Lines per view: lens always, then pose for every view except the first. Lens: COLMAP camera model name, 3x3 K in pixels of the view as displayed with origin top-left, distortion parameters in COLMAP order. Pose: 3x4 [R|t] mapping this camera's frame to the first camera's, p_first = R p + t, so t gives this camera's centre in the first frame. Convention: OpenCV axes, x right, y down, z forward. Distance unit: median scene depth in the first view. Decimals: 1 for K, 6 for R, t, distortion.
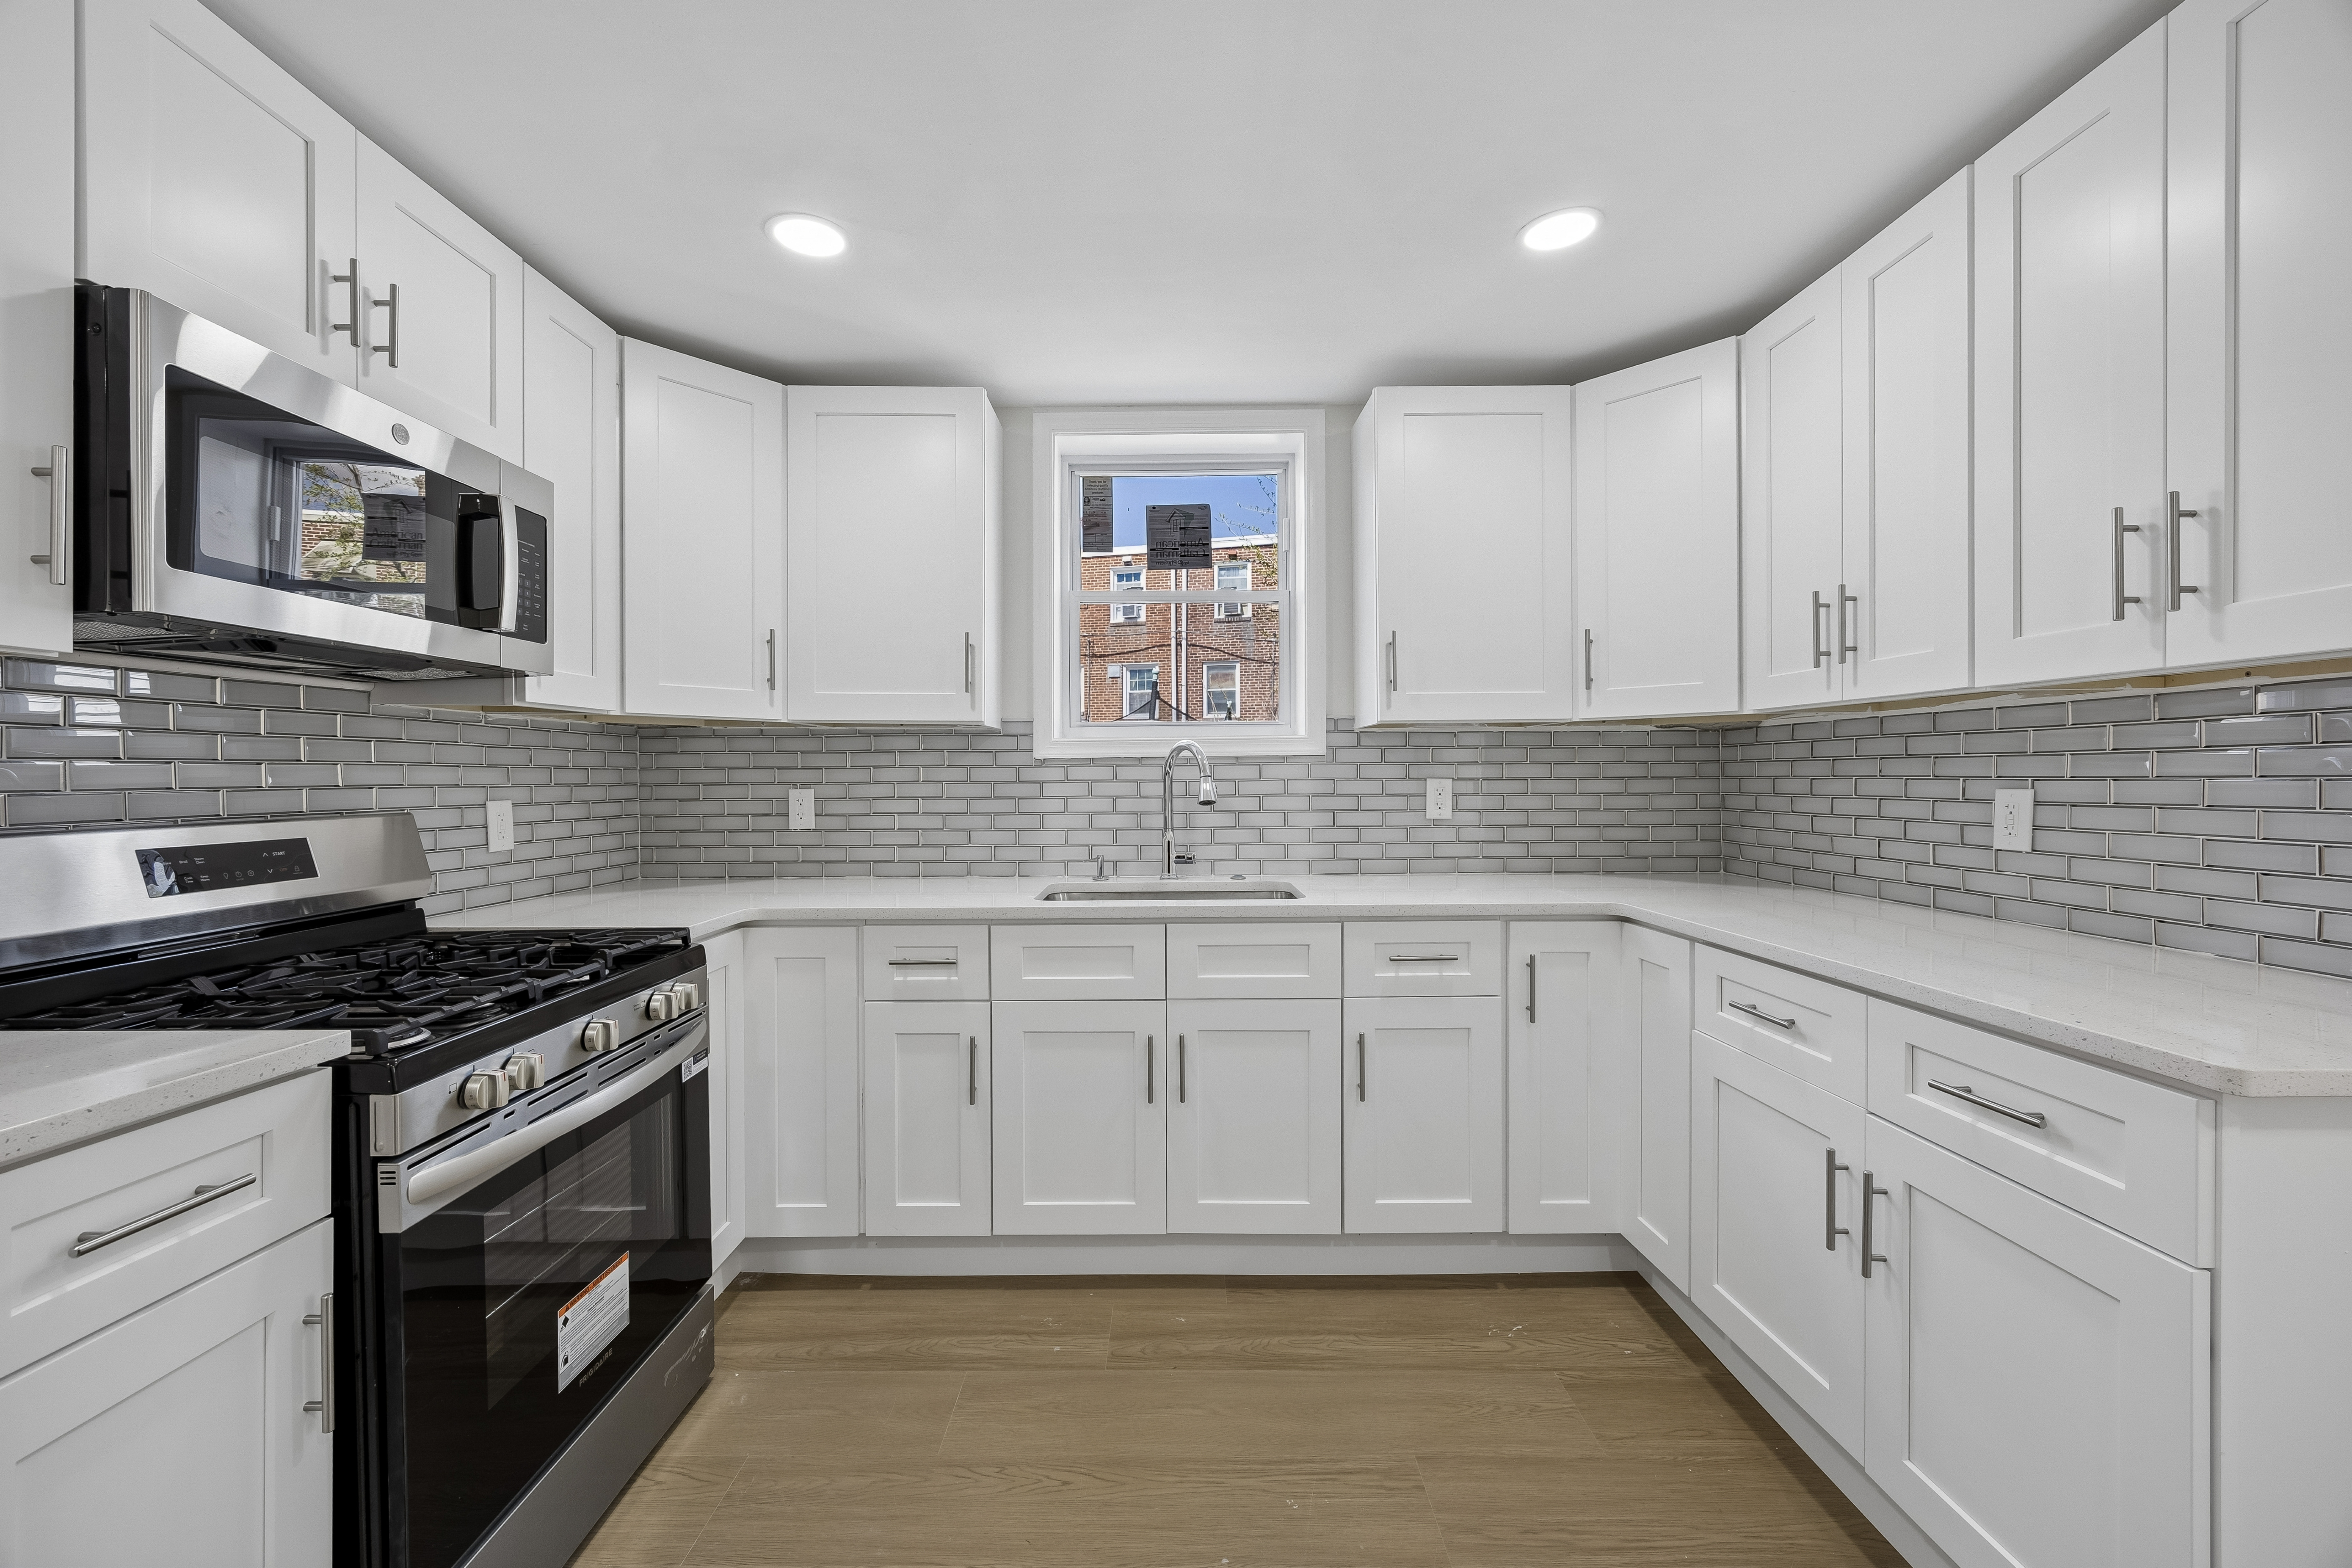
lens RADIAL K [[903.1, 0, 1169.0], [0, 903.1, 781.6], [0, 0, 1]] dist [-0.003039, -0.000350]
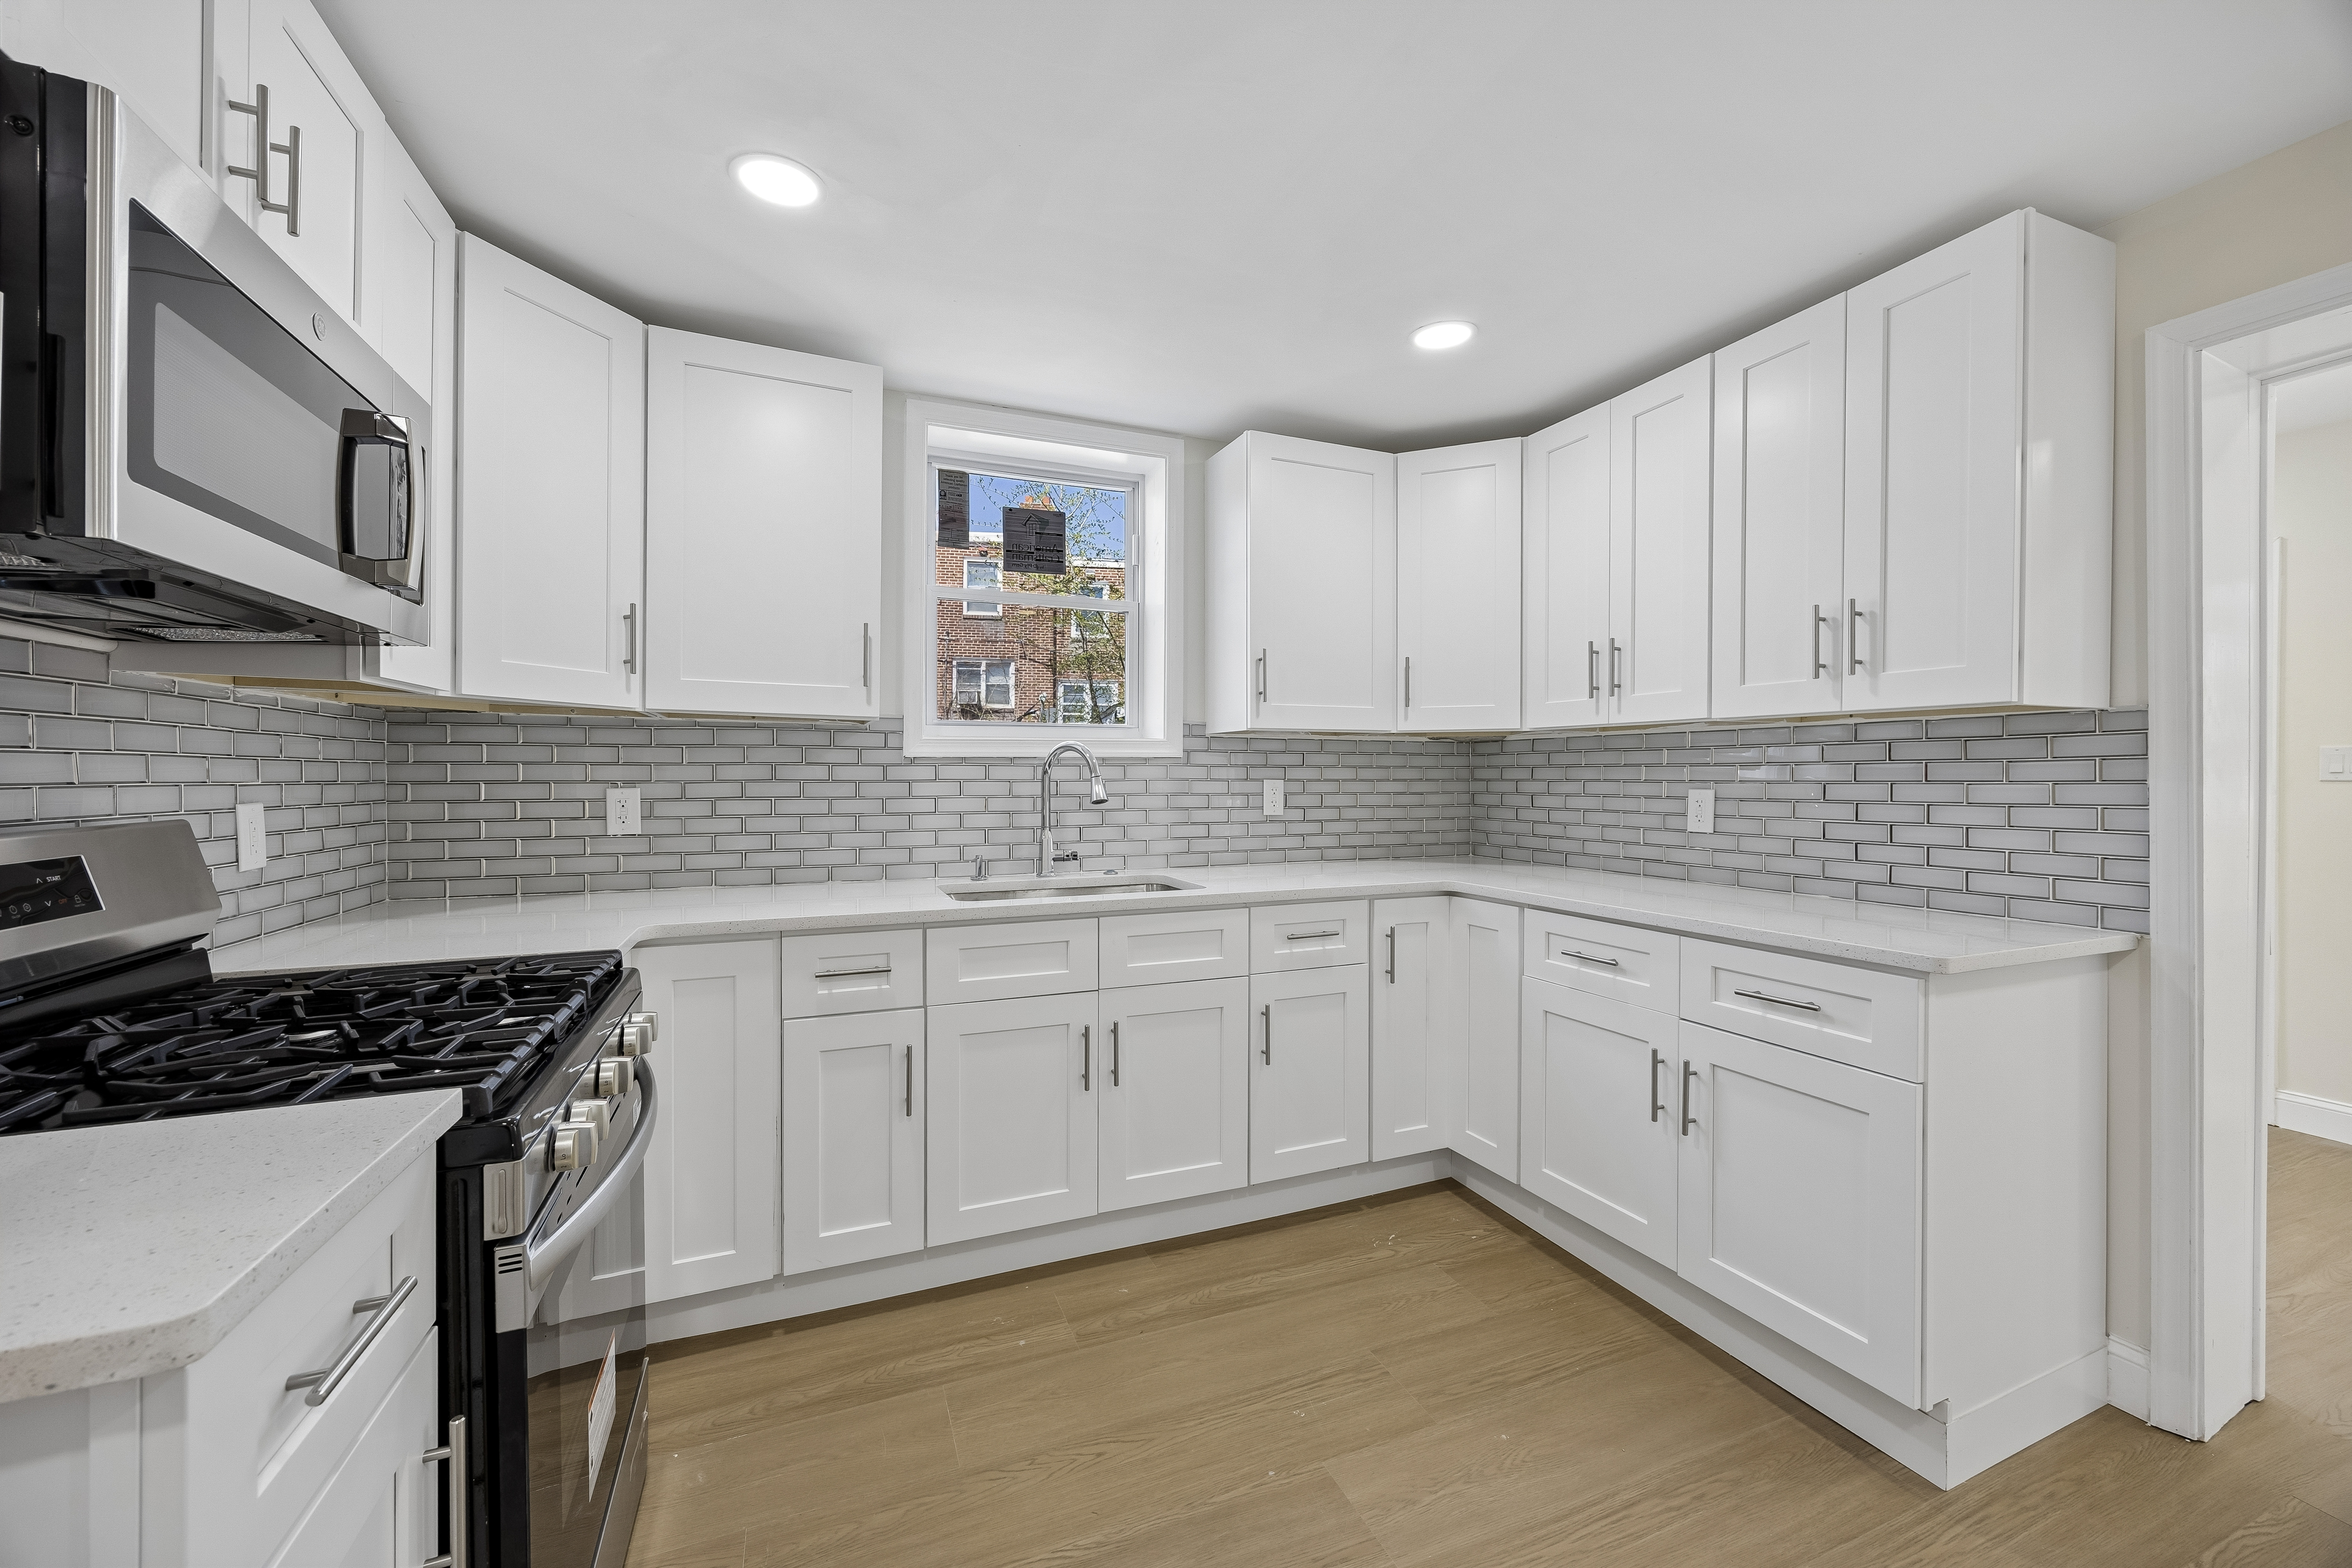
lens RADIAL K [[903.1, 0, 1154.2], [0, 903.1, 781.8], [0, 0, 1]] dist [-0.003039, -0.000350]
pose [[0.923354, 0.003634, 0.383932, -0.354398], [-0.003781, 0.999993, -0.000371, 0.000549], [-0.383931, -0.001109, 0.923361, 0.010777]]
